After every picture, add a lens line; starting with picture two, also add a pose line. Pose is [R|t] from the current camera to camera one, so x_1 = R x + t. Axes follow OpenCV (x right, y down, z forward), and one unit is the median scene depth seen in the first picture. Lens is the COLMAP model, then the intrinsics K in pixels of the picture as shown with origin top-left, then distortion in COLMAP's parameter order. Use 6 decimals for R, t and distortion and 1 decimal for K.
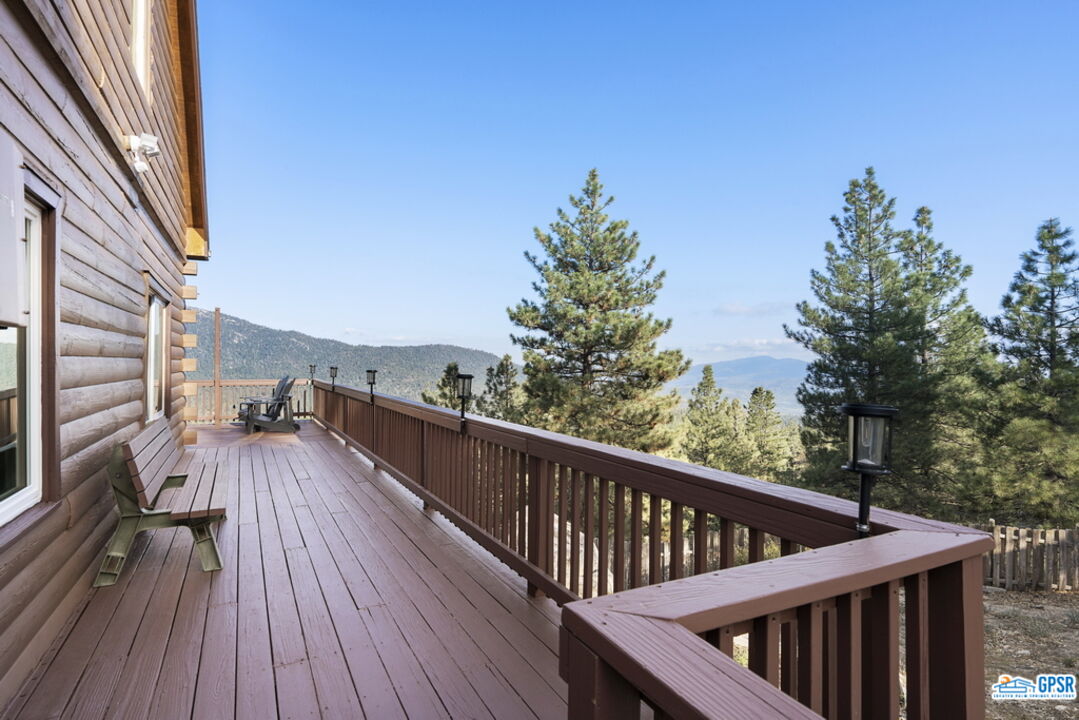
lens RADIAL K [[554.7, 0, 540.3], [0, 554.7, 354.1], [0, 0, 1]] dist [0.003975, 0.000522]
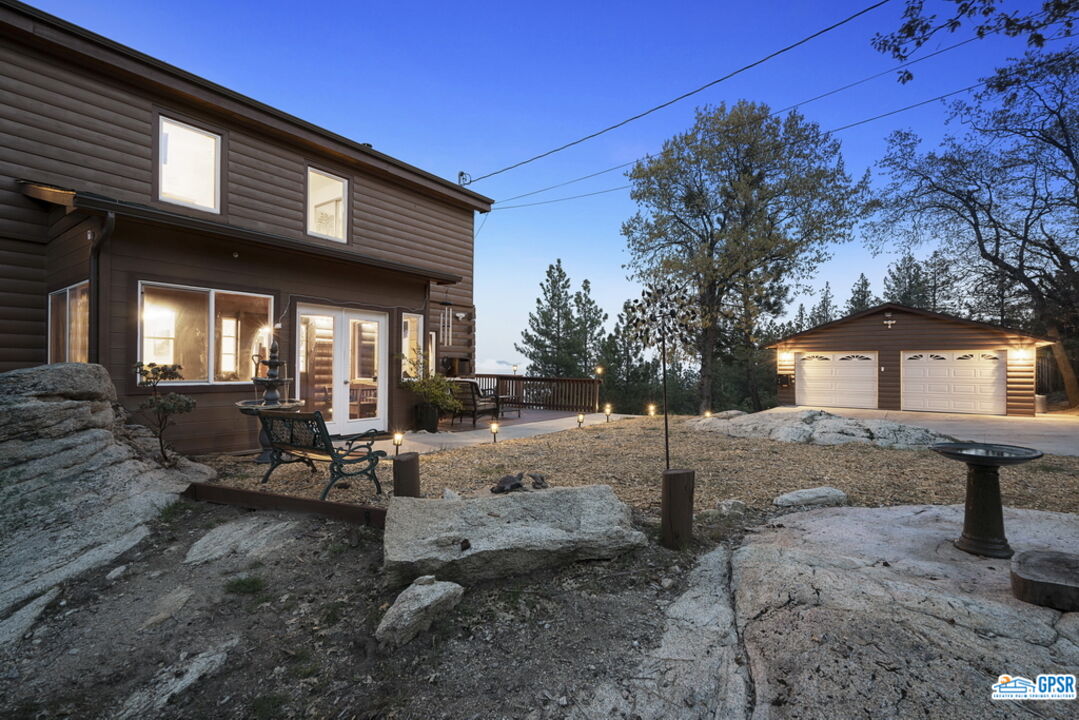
lens RADIAL K [[489.4, 0, 538.1], [0, 489.4, 364.3], [0, 0, 1]] dist [-0.000817, 0.003280]
pose [[0.894596, 0.011137, 0.446738, -0.182817], [-0.014359, 0.999890, 0.003827, 0.006665], [-0.446646, -0.009838, 0.894657, -0.410334]]
